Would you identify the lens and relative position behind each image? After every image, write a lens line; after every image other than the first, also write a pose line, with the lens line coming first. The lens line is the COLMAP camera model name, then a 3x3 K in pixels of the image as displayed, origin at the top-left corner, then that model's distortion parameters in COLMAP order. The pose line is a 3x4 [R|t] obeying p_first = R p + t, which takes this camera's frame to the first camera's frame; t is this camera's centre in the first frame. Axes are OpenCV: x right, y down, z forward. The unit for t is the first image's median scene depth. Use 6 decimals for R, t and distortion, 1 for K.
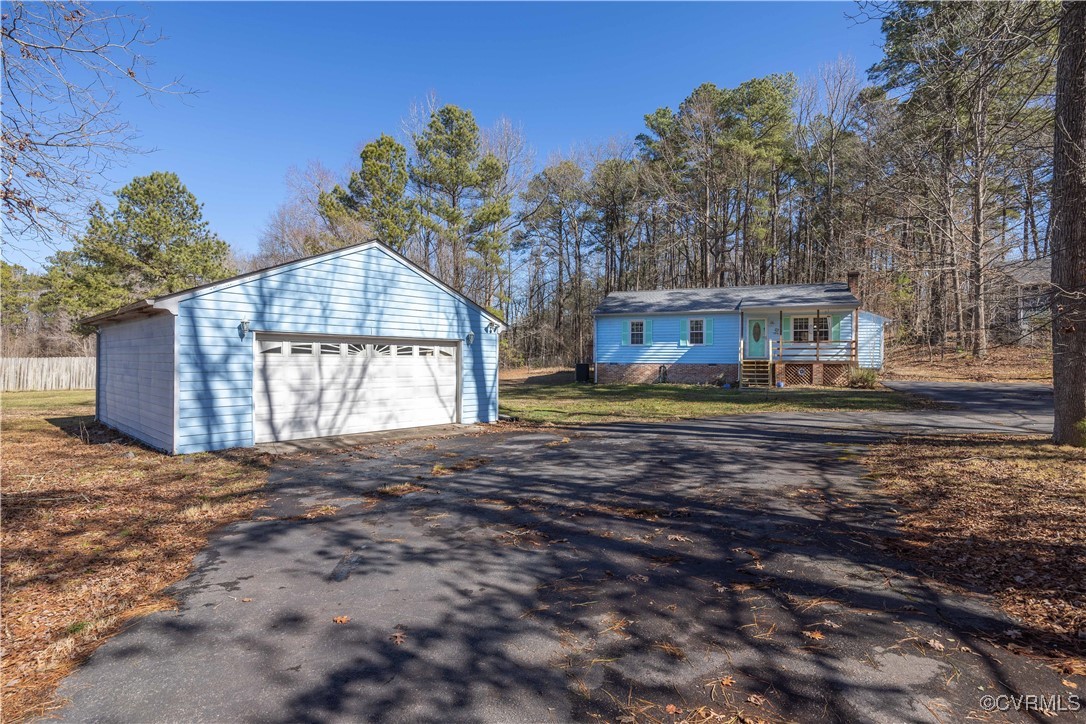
lens RADIAL K [[551.3, 0, 537.8], [0, 551.3, 357.5], [0, 0, 1]] dist [0.002077, 0.000025]
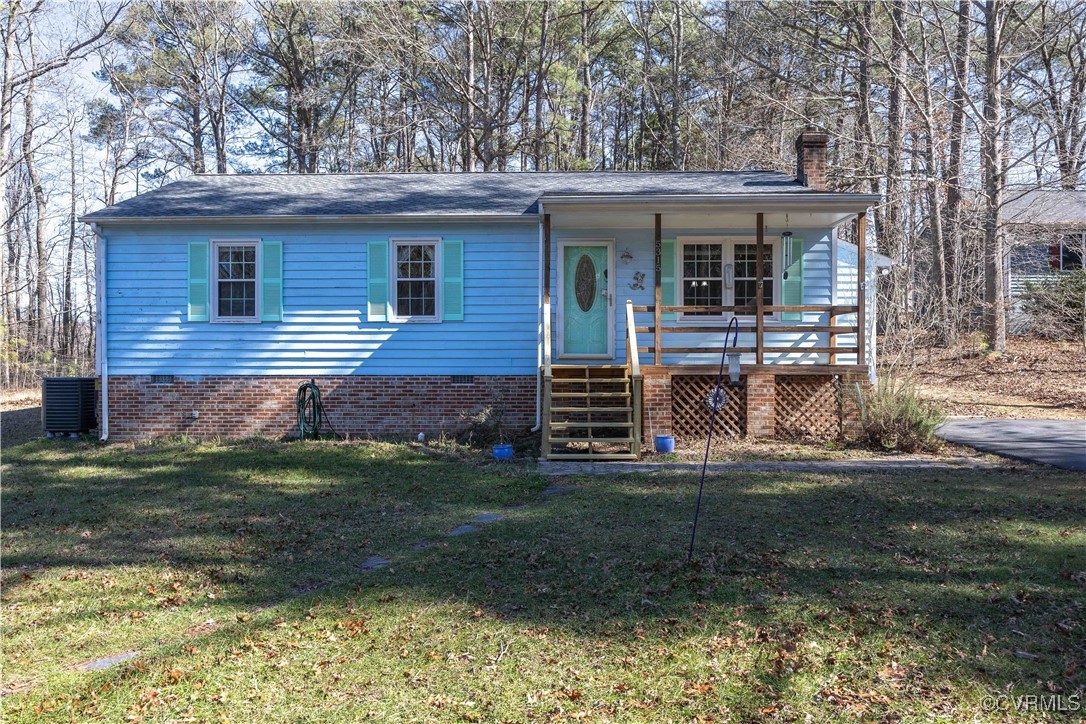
lens RADIAL K [[812.1, 0, 540.1], [0, 812.1, 364.9], [0, 0, 1]] dist [-0.001192, -0.002709]
pose [[0.932792, -0.003475, 0.360399, 0.187620], [0.002270, 0.999990, 0.003767, 0.002904], [-0.360408, -0.002696, 0.932791, 0.536517]]
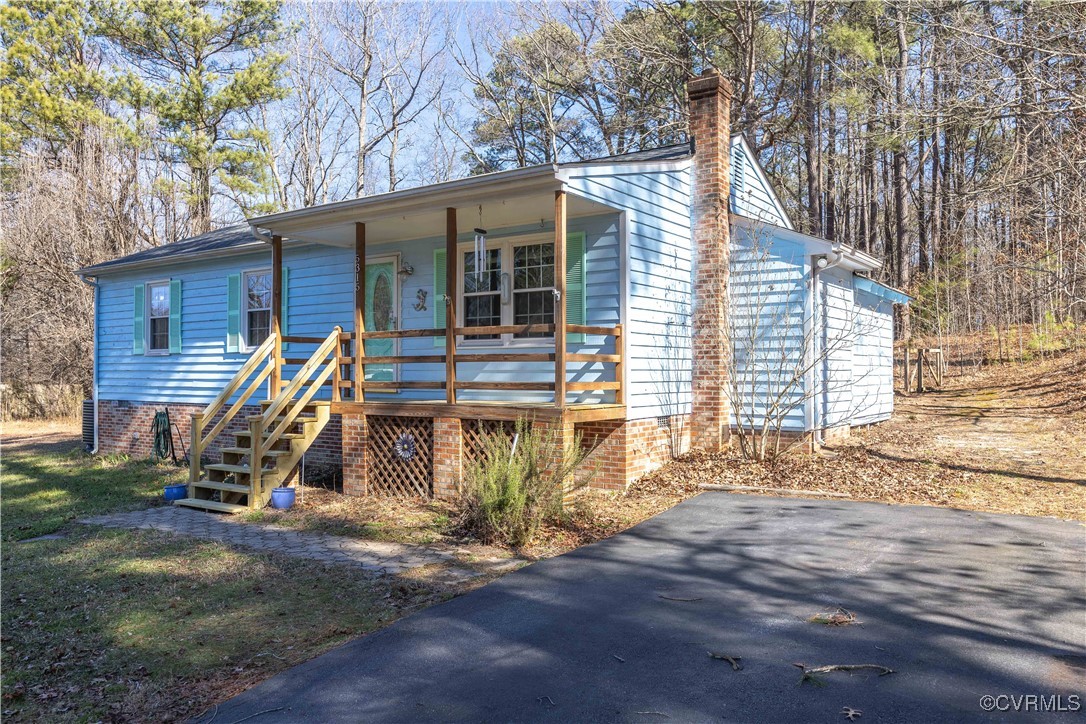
lens RADIAL K [[812.1, 0, 541.6], [0, 812.1, 361.6], [0, 0, 1]] dist [-0.001192, -0.002709]
pose [[0.974747, -0.005683, -0.223242, 0.578188], [0.002806, 0.999909, -0.013201, -0.008958], [0.223296, 0.012242, 0.974674, 0.583306]]
